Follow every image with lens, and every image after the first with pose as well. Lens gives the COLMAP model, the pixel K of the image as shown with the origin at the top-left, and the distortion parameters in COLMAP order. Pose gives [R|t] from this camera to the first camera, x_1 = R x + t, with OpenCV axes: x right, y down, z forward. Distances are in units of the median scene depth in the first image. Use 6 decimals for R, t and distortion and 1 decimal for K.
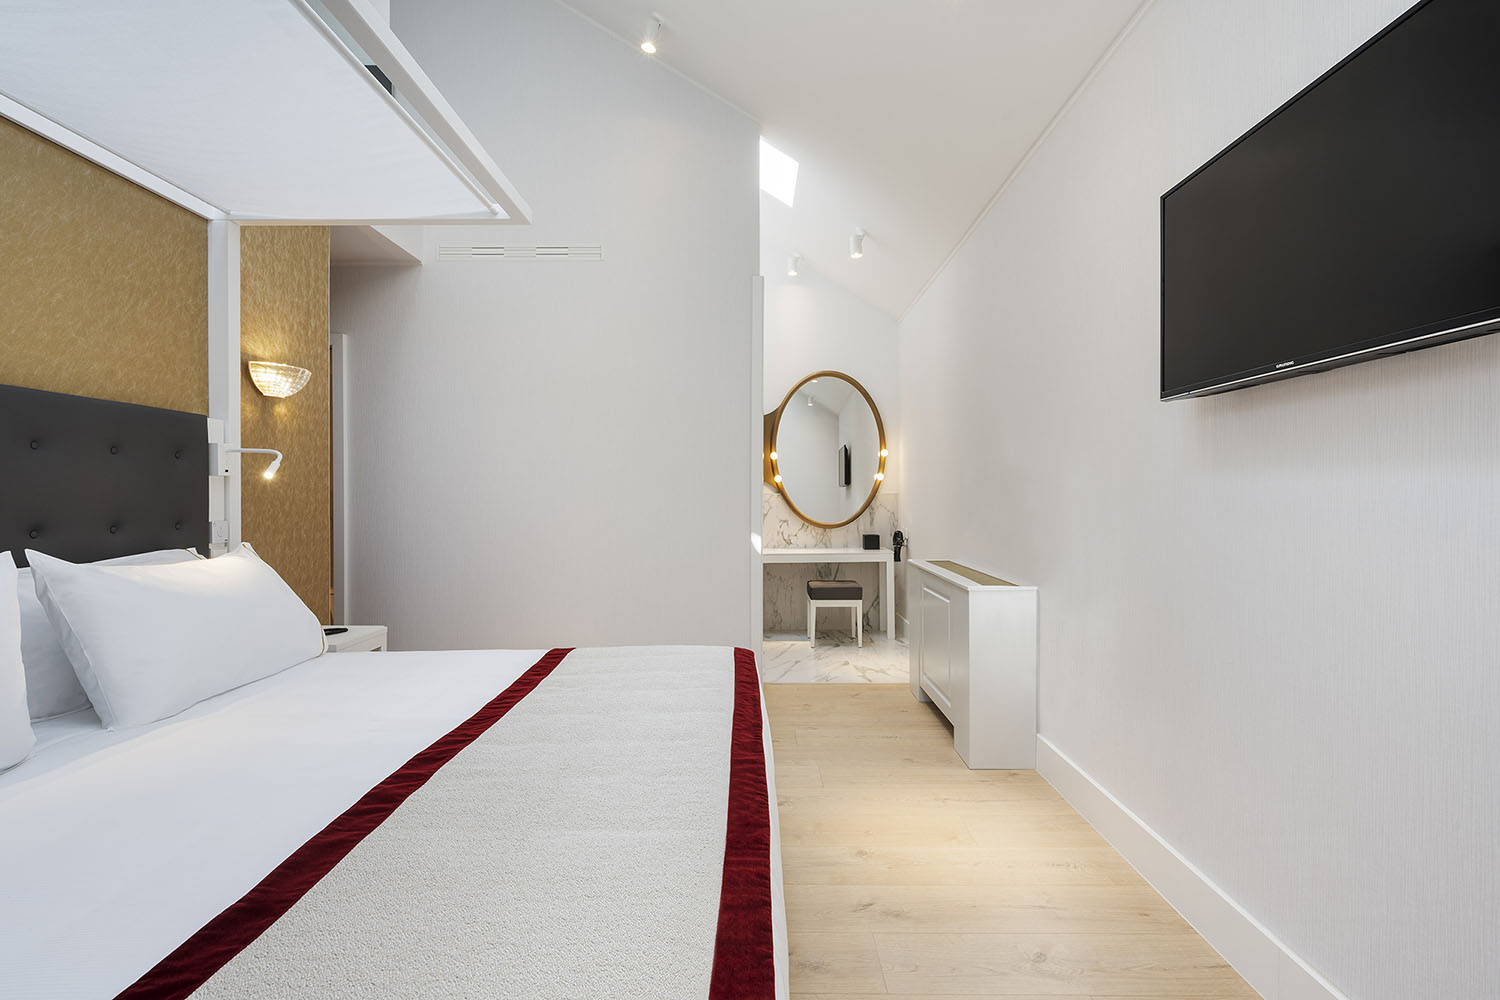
lens RADIAL K [[709.8, 0, 750.0], [0, 709.8, 500.0], [0, 0, 1]] dist [-0.000532, -0.000086]
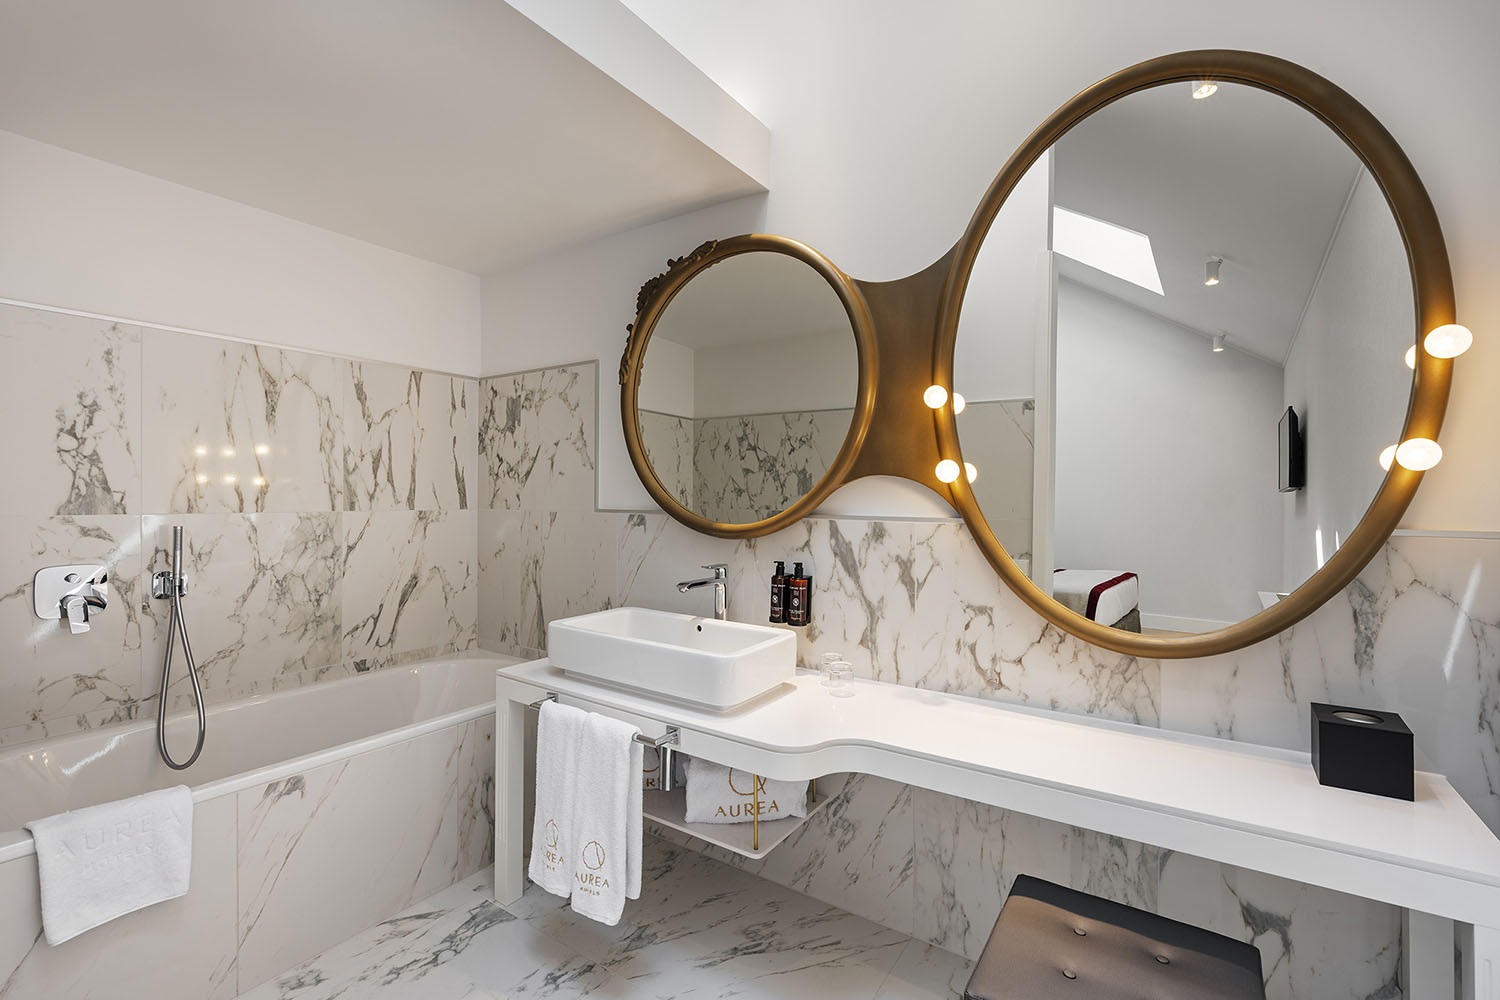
lens RADIAL K [[646.0, 0, 747.9], [0, 646.0, 492.9], [0, 0, 1]] dist [-0.001218, -0.000253]
pose [[0.830712, 0.001281, -0.556701, 0.121182], [-0.008226, 0.999916, -0.009973, -0.017379], [0.556642, 0.012864, 0.830653, 0.712885]]
